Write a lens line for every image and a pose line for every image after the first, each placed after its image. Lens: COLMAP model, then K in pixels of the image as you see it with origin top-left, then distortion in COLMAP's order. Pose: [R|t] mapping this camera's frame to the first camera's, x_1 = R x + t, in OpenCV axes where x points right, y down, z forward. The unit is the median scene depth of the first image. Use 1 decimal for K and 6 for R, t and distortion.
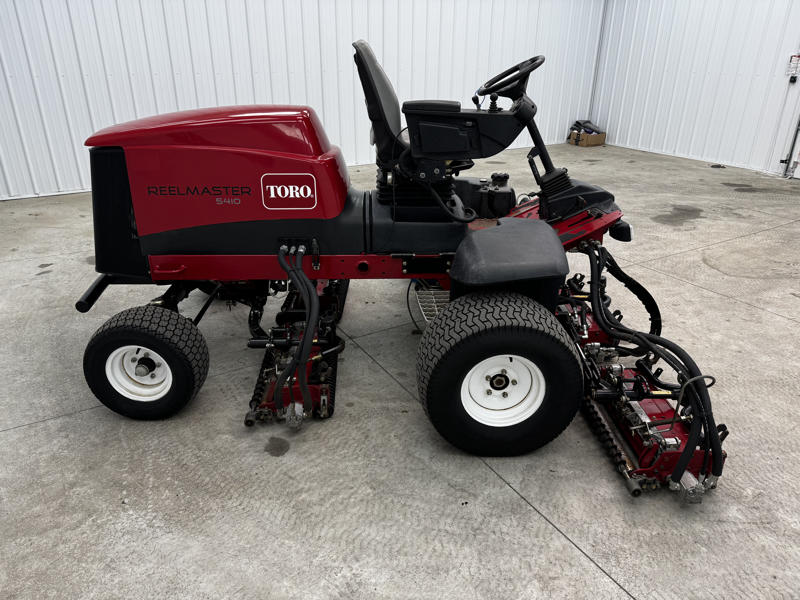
lens RADIAL K [[560.6, 0, 404.1], [0, 560.6, 300.6], [0, 0, 1]] dist [0.045153, -0.058992]
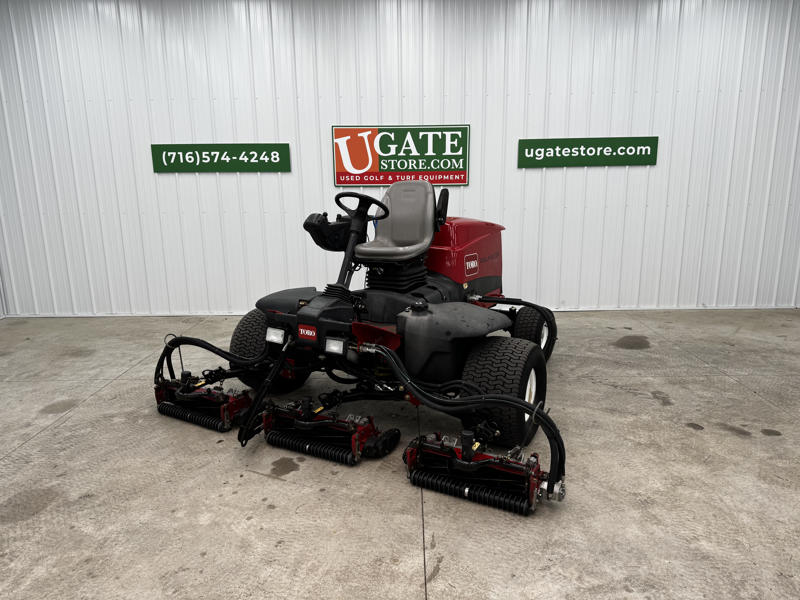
lens RADIAL K [[555.5, 0, 403.3], [0, 555.5, 301.2], [0, 0, 1]] dist [0.165166, -0.314821]
pose [[-0.525700, 0.179691, -0.831475, 1.307884], [-0.340534, 0.851248, 0.399267, -0.799167], [0.779536, 0.493040, -0.386310, 1.766776]]
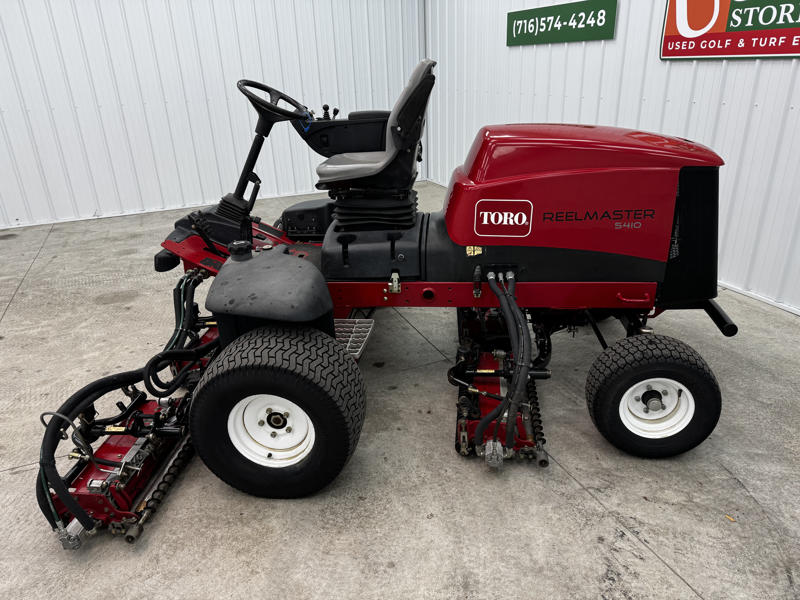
lens RADIAL K [[569.4, 0, 400.0], [0, 569.4, 298.0], [0, 0, 1]] dist [0.007410, -0.005947]
pose [[-0.989701, -0.029733, 0.140031, -0.183462], [0.081932, 0.684483, 0.724410, -0.907040], [-0.117388, 0.728422, -0.674997, 1.988295]]
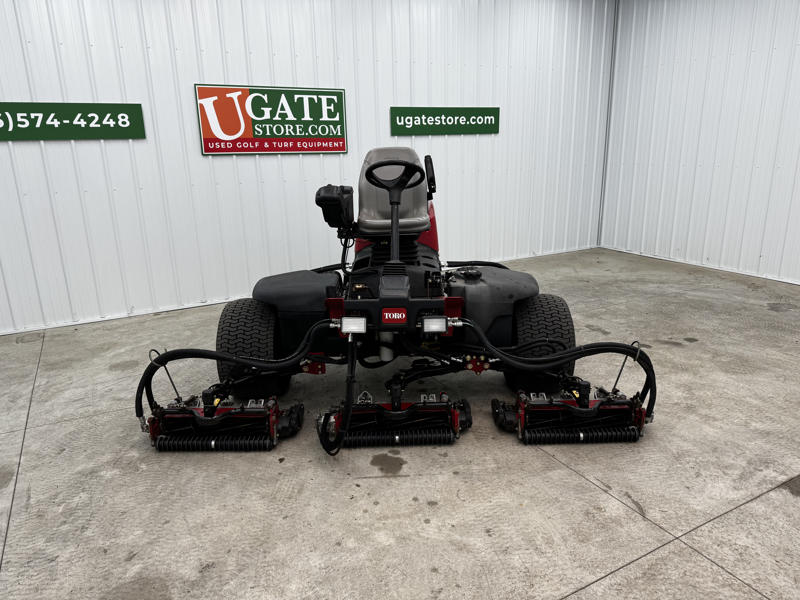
lens RADIAL K [[560.6, 0, 404.1], [0, 560.6, 300.6], [0, 0, 1]] dist [0.045153, -0.058992]
pose [[-0.040008, 0.262561, -0.964086, 1.478200], [-0.391187, 0.883725, 0.256909, -0.502461], [0.919441, 0.387416, 0.067354, 1.098203]]
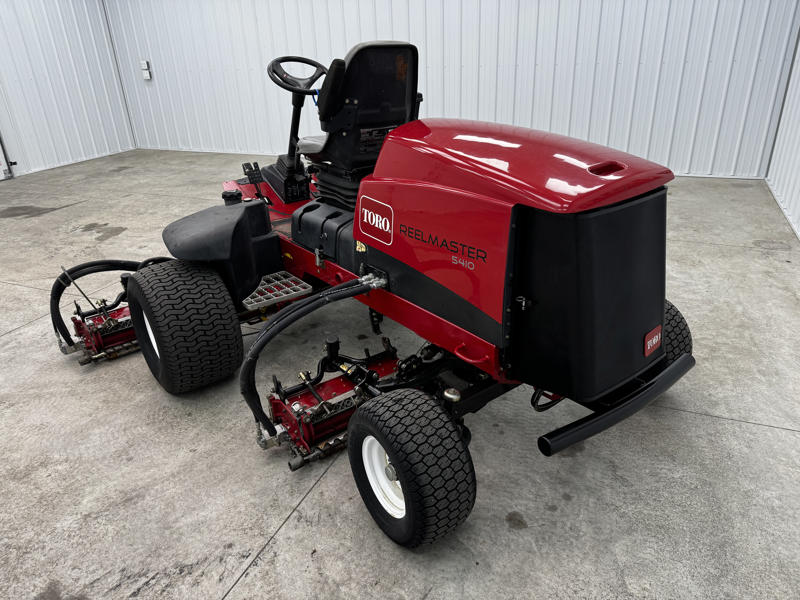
lens RADIAL K [[569.4, 0, 400.0], [0, 569.4, 298.0], [0, 0, 1]] dist [0.007410, -0.005947]
pose [[-0.576170, -0.330544, 0.747508, -0.941831], [0.361337, 0.717330, 0.595713, -0.718260], [-0.733119, 0.613334, -0.293867, 1.531115]]
